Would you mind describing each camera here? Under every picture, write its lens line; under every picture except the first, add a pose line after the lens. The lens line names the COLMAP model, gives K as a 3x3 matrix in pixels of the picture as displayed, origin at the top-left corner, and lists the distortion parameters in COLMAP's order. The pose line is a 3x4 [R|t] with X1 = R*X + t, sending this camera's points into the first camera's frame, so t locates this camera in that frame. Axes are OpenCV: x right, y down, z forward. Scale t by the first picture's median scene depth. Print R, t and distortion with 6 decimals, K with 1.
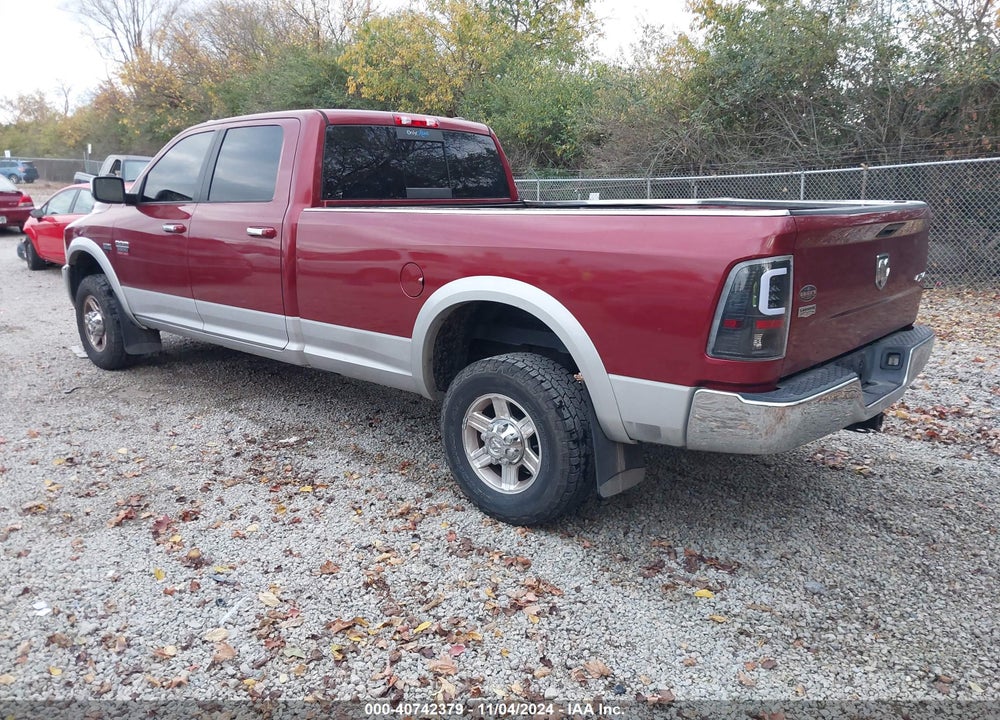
lens RADIAL K [[792.8, 0, 495.4], [0, 792.8, 368.9], [0, 0, 1]] dist [0.002829, -0.004501]
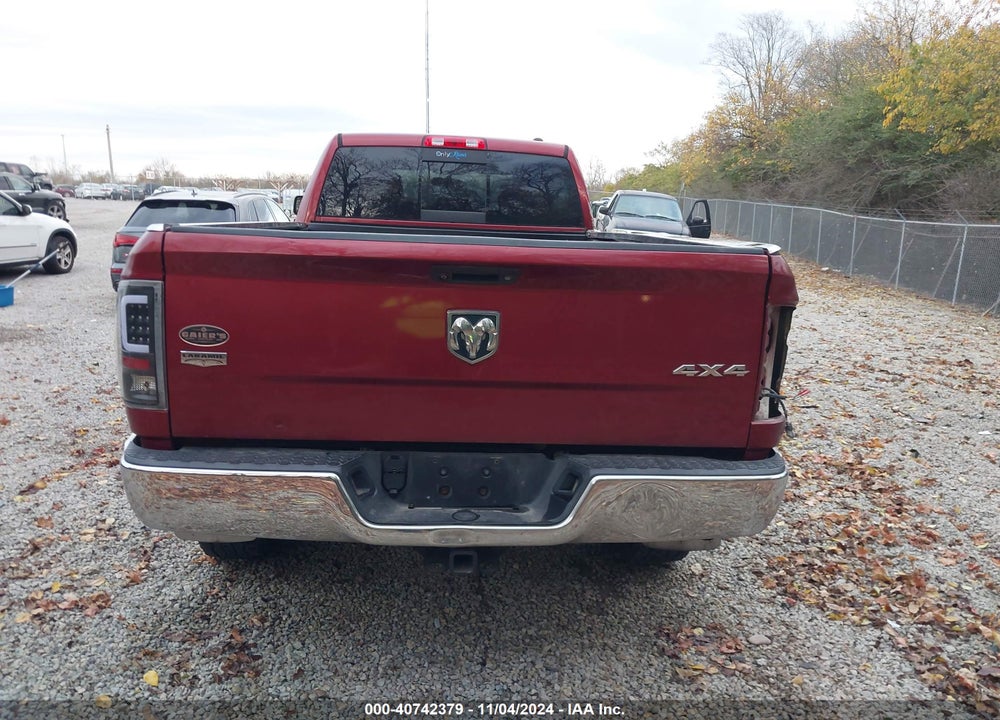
lens RADIAL K [[792.8, 0, 495.4], [0, 792.8, 368.9], [0, 0, 1]] dist [0.002829, -0.004501]
pose [[0.727563, 0.163169, -0.666354, 0.635760], [-0.195469, 0.980348, 0.026632, -0.079501], [0.657605, 0.110875, 0.745159, 0.355356]]
